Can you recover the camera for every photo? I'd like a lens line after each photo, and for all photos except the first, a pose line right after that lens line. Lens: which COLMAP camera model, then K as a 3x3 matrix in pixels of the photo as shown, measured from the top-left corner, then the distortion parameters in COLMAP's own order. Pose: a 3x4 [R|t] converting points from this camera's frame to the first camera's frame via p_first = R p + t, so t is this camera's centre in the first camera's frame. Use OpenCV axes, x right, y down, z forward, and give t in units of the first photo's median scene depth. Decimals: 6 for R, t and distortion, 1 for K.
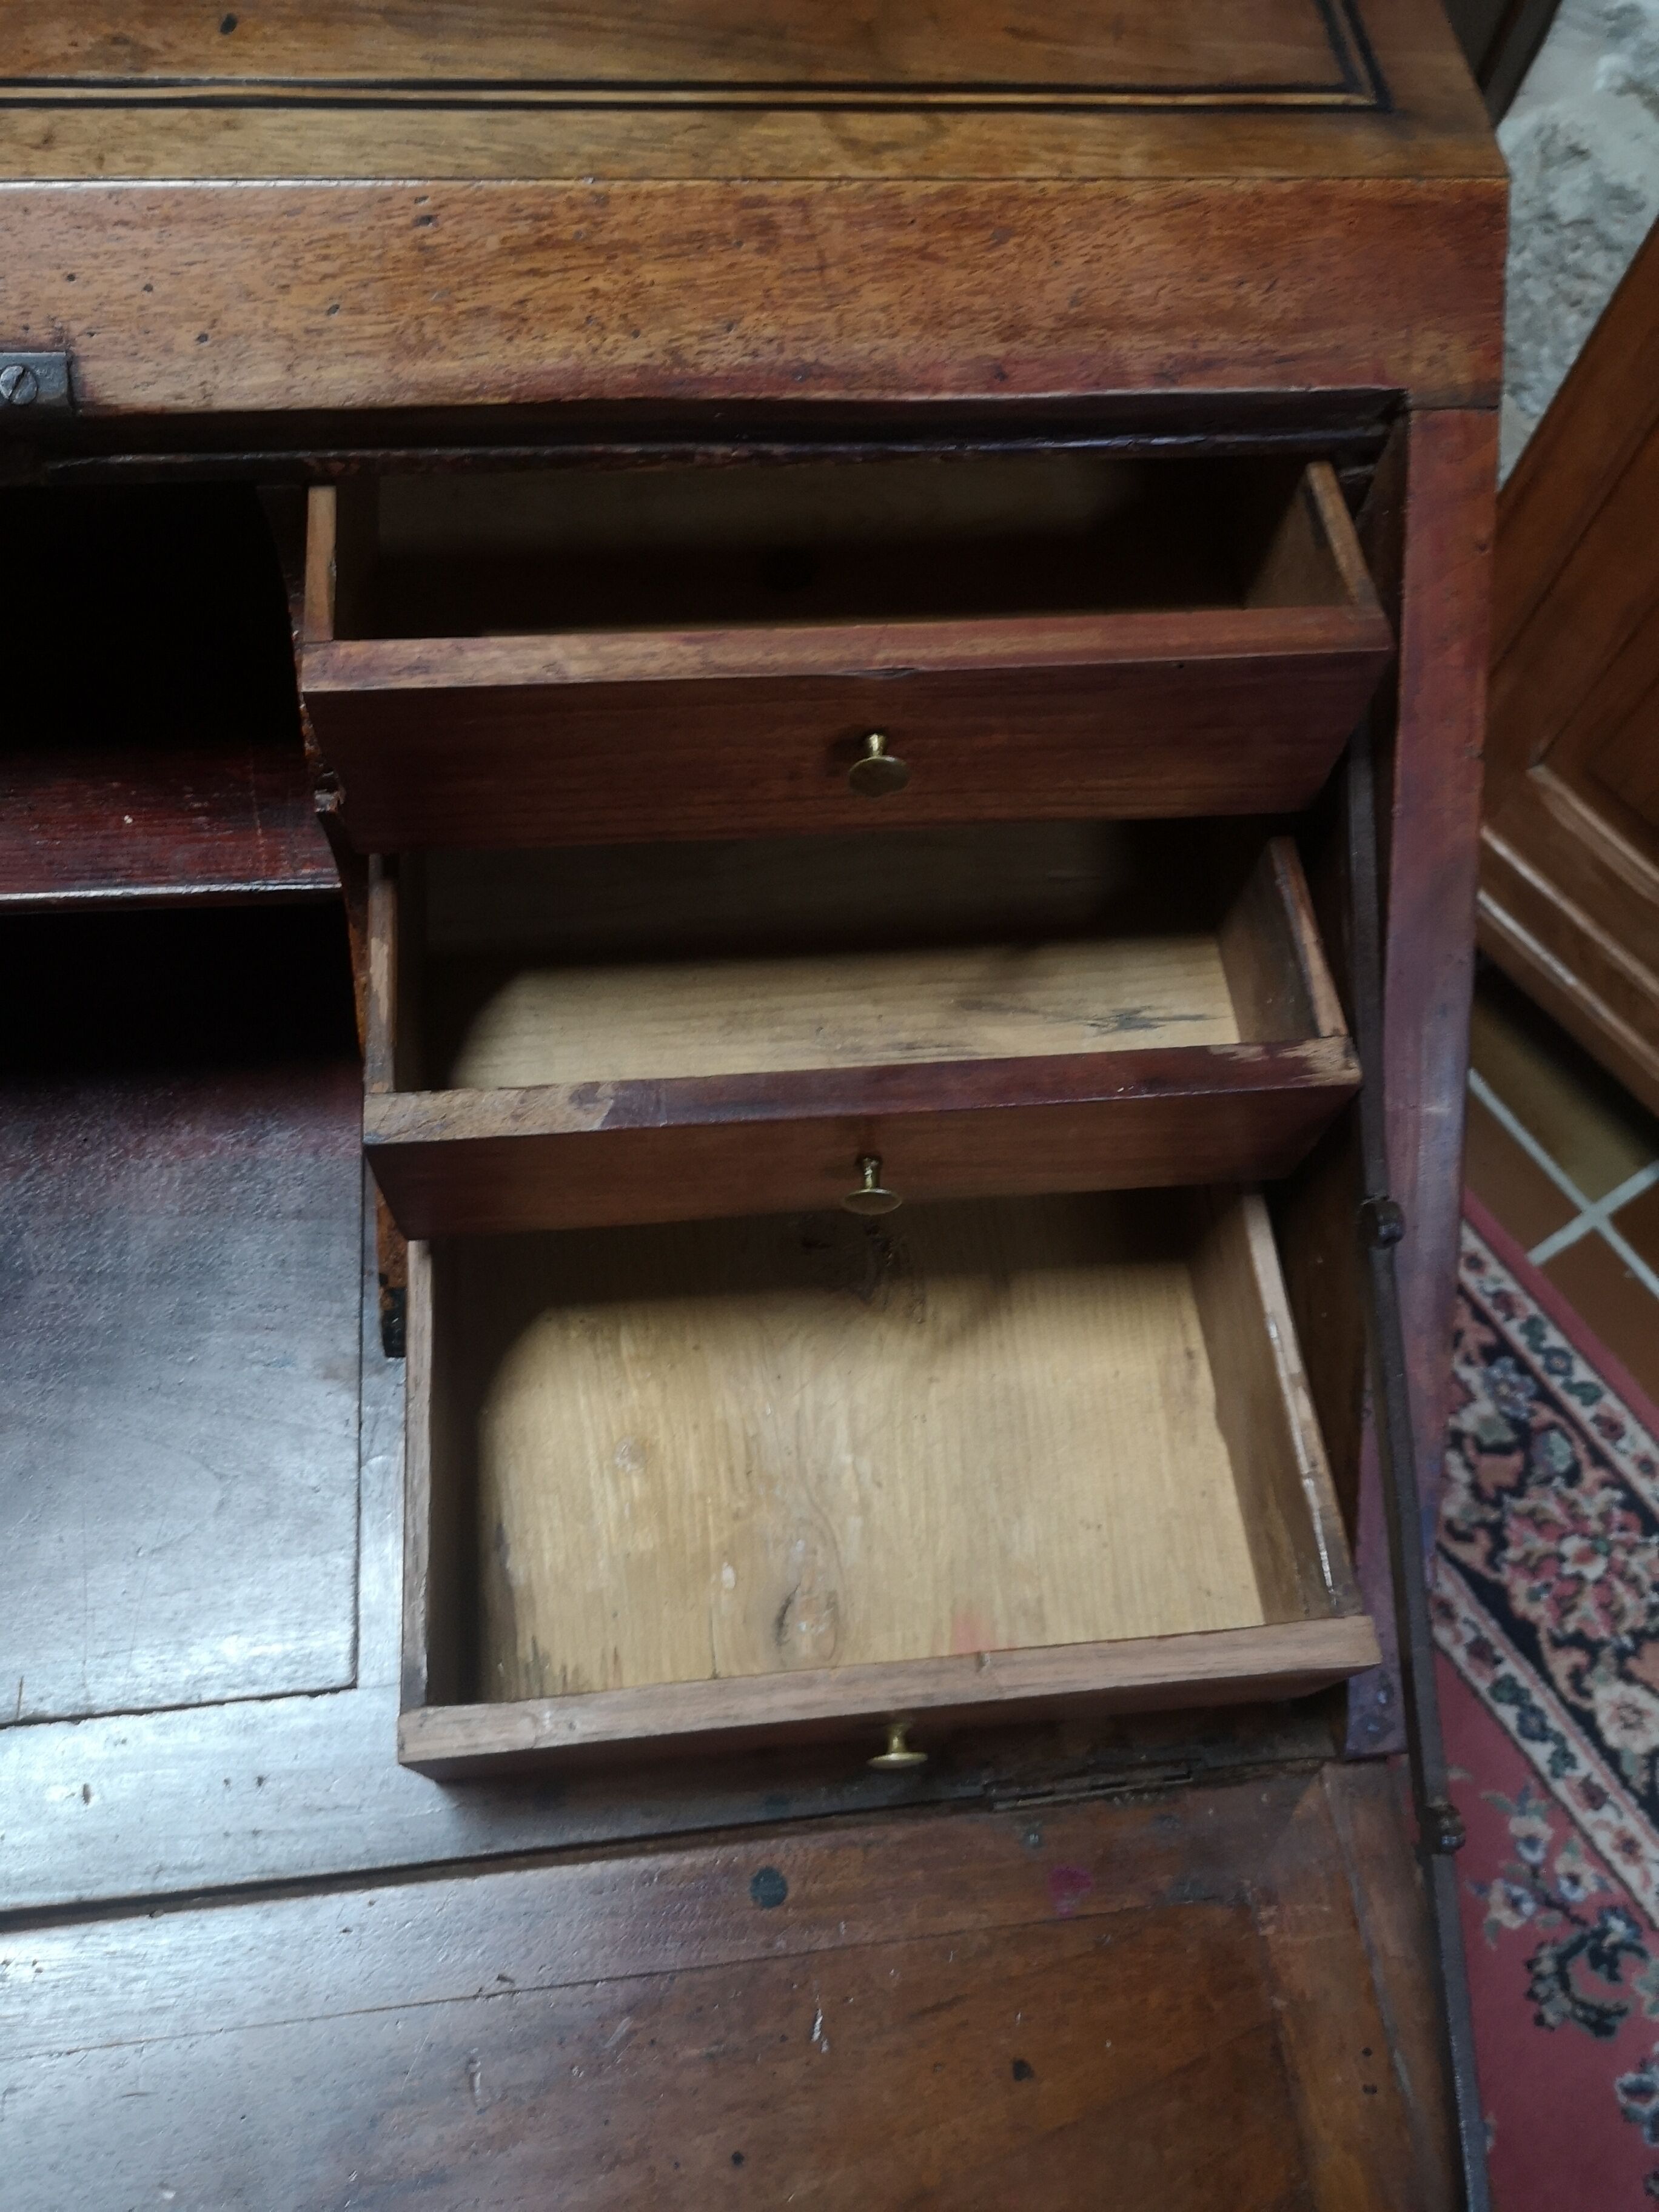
lens RADIAL K [[1722.6, 0, 845.4], [0, 1722.6, 1098.1], [0, 0, 1]] dist [0.048105, -0.056445]
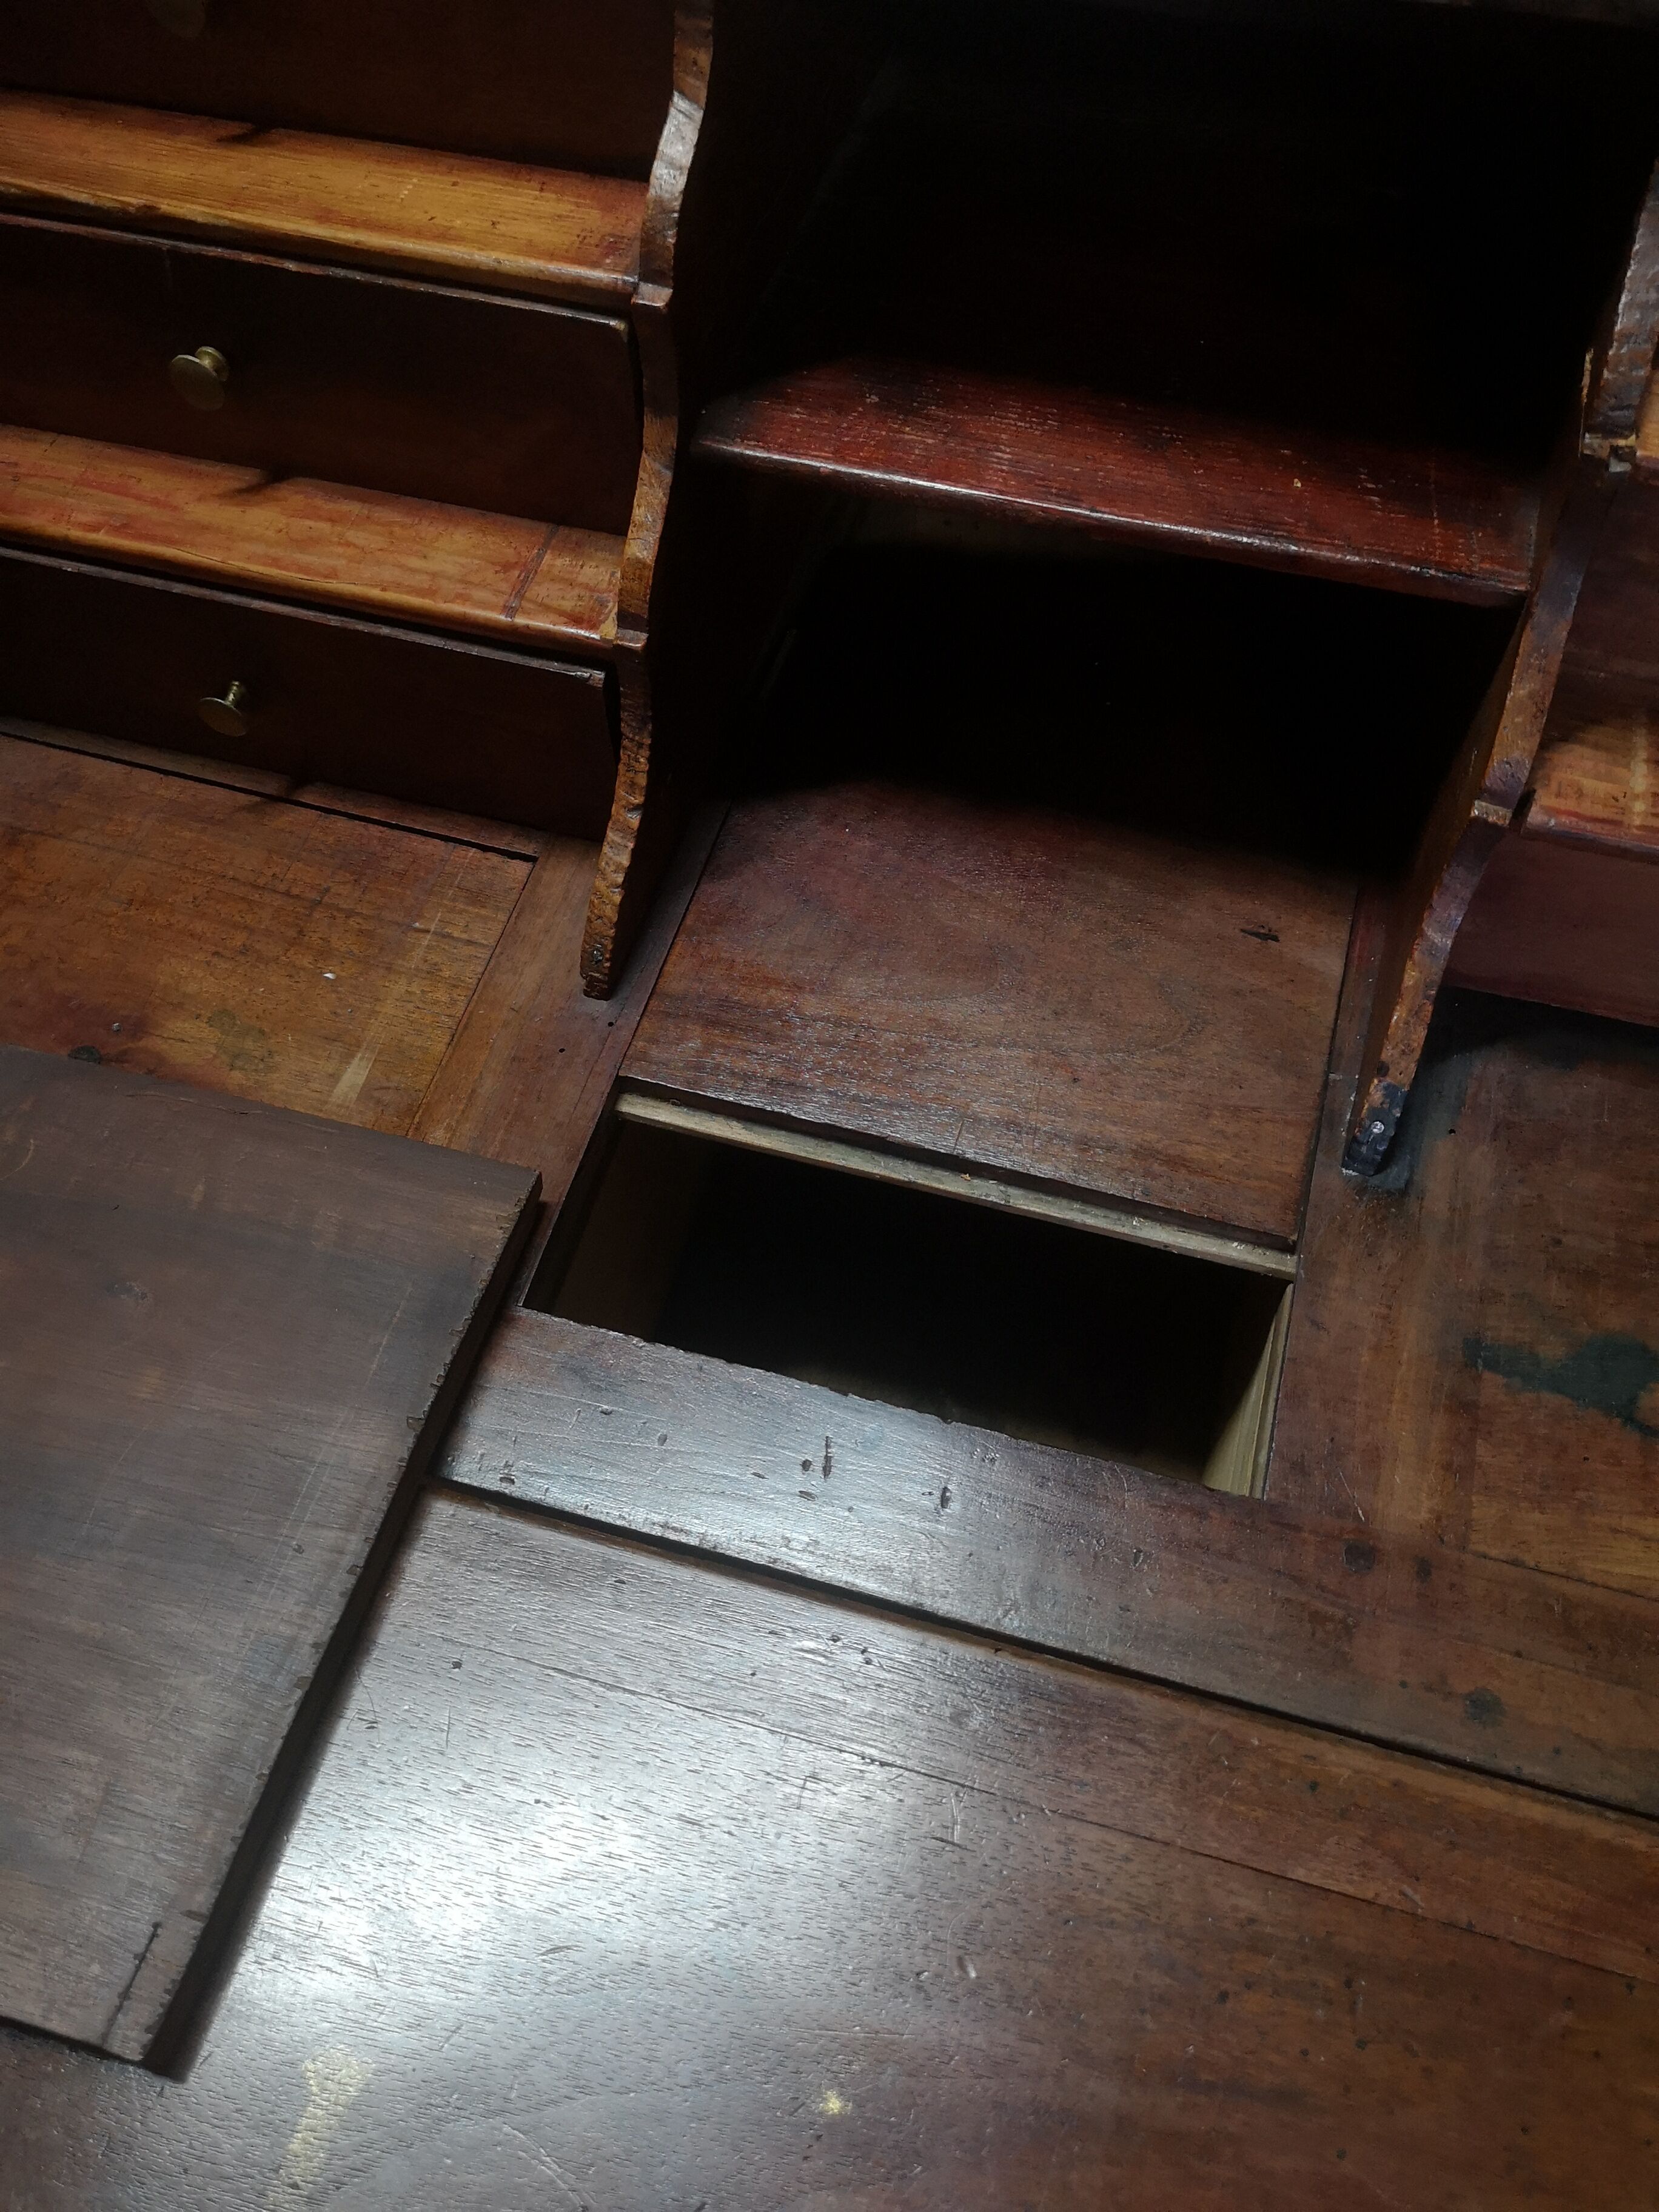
lens RADIAL K [[1722.6, 0, 845.4], [0, 1722.6, 1098.1], [0, 0, 1]] dist [0.048105, -0.056445]
pose [[0.921647, 0.264888, -0.283551, -0.347208], [-0.303046, 0.947753, -0.099640, 0.371353], [0.242343, 0.177762, 0.953767, 0.157681]]
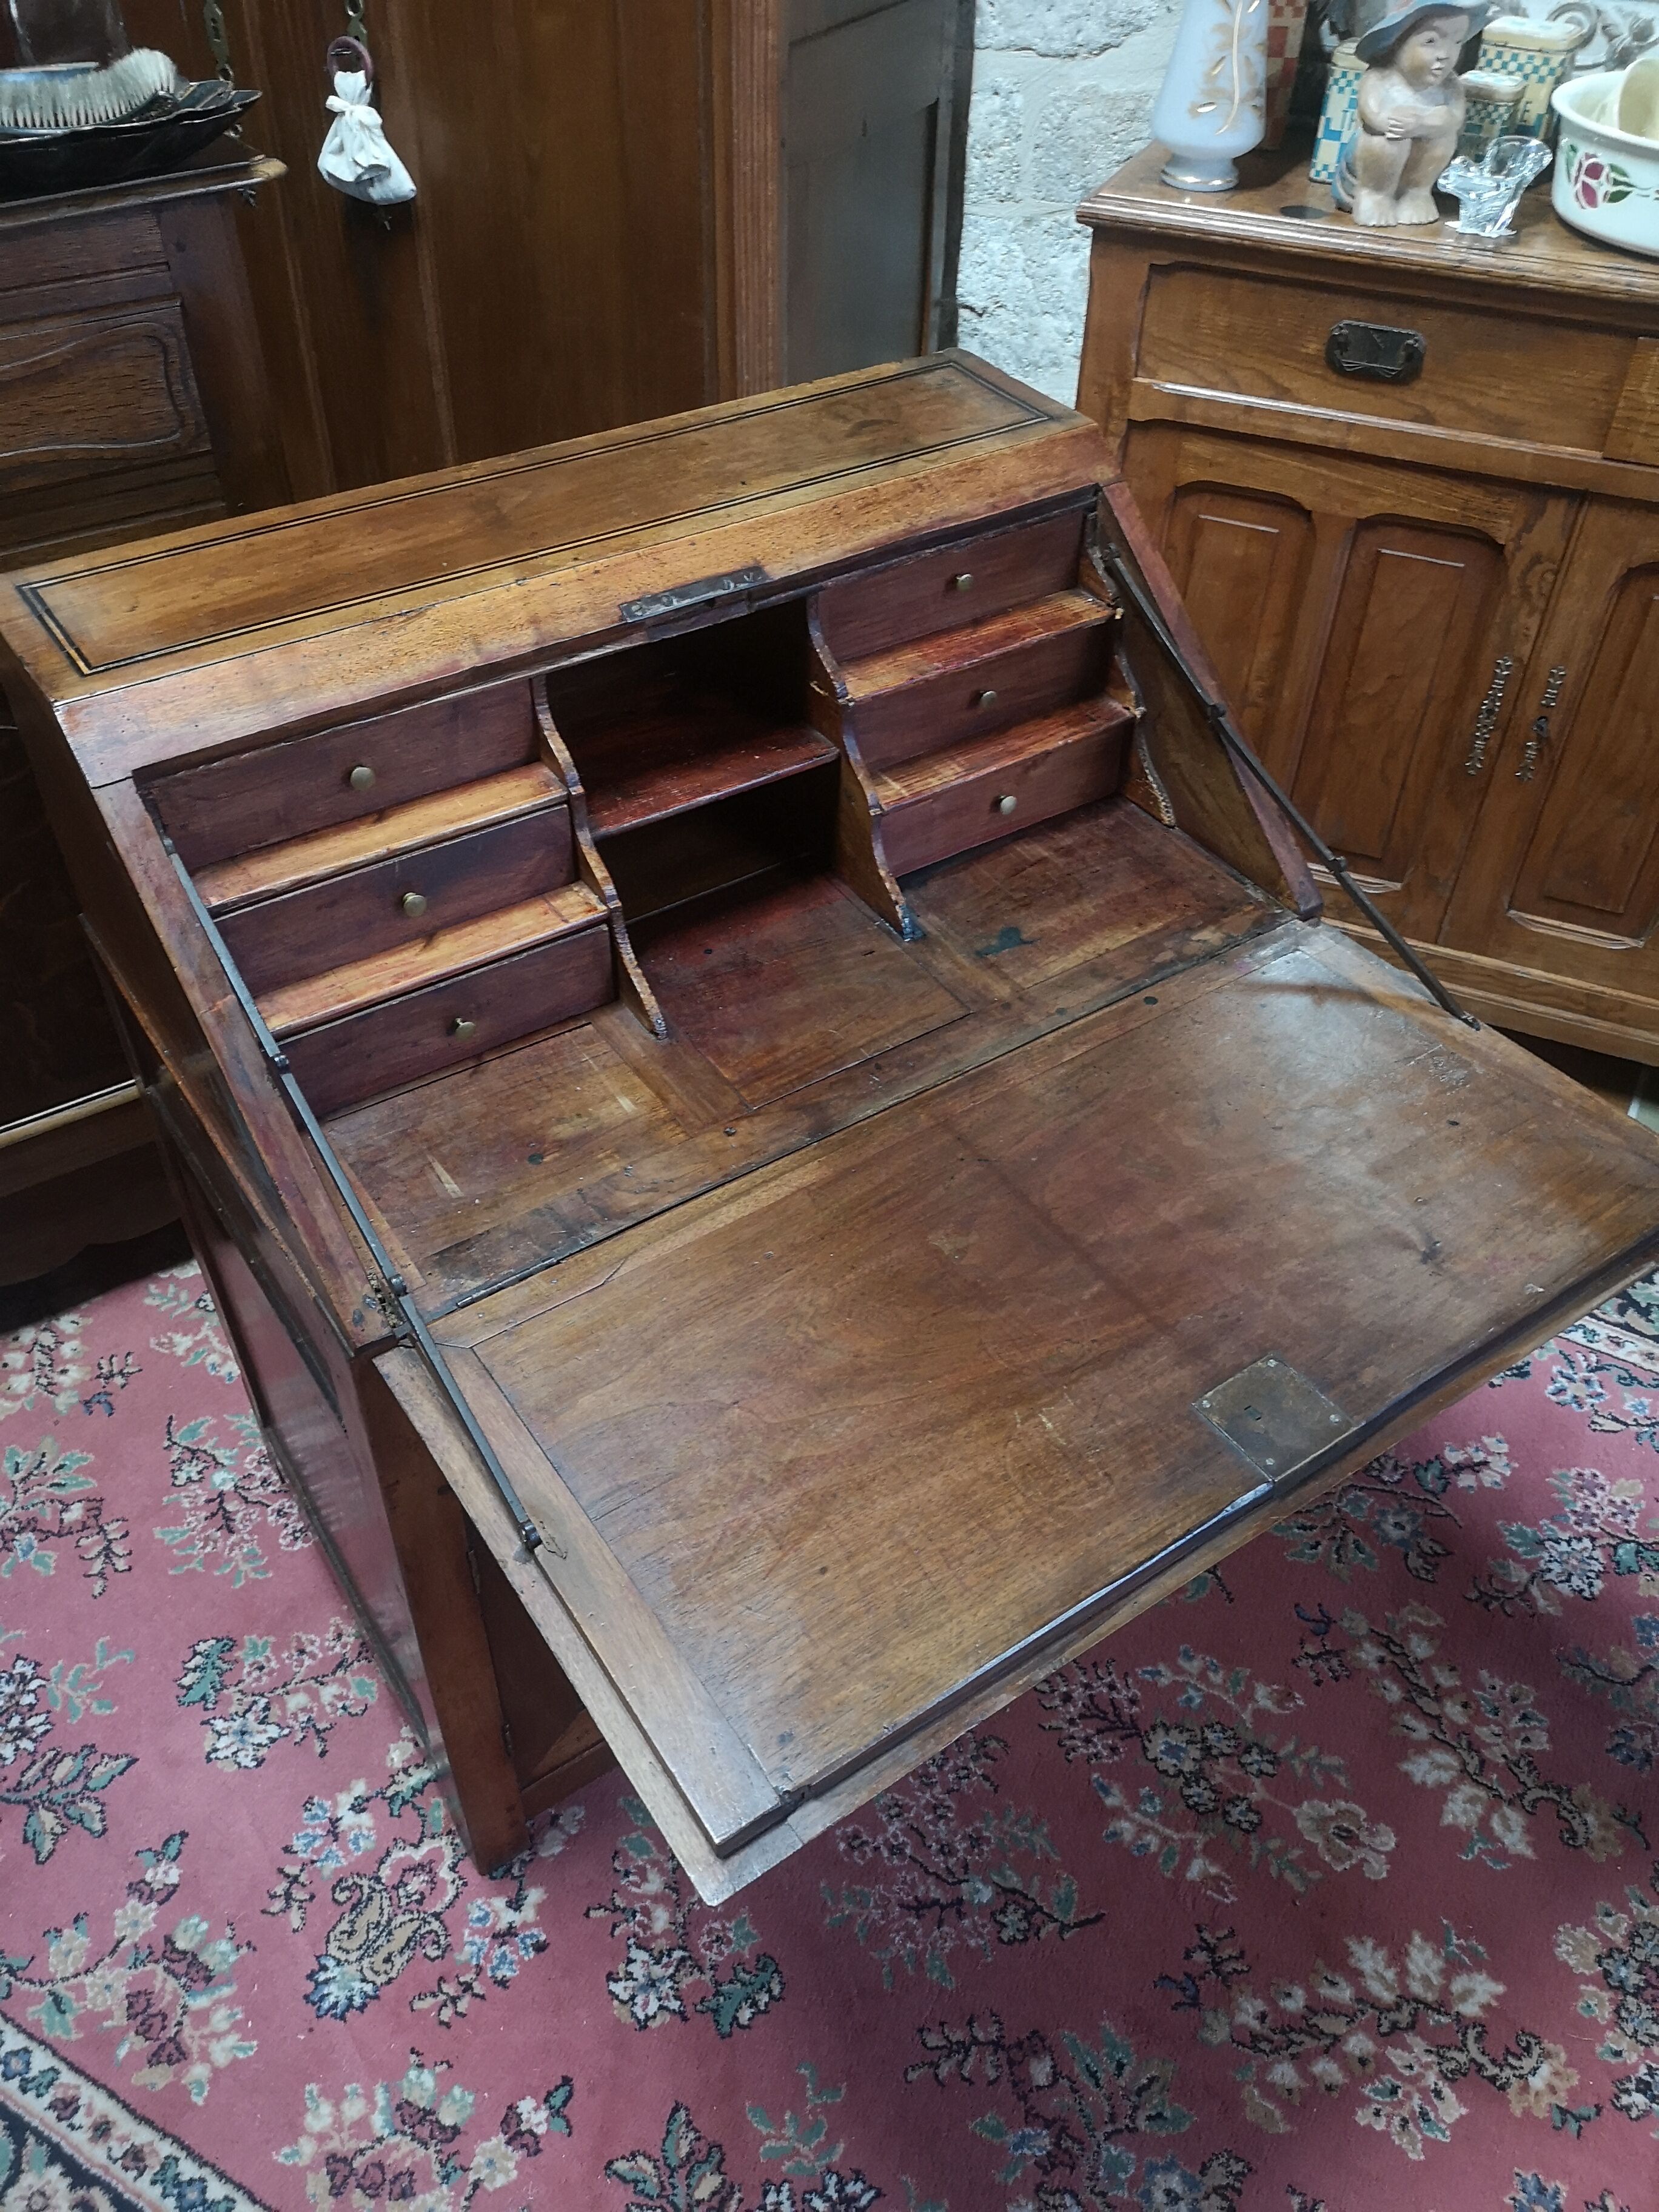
lens RADIAL K [[1705.2, 0, 834.2], [0, 1705.2, 1097.1], [0, 0, 1]] dist [0.077497, -0.085995]
pose [[0.884296, -0.365247, 0.290885, -1.530111], [0.441980, 0.855677, -0.269203, 1.272117], [-0.150578, 0.366621, 0.918104, -1.514224]]
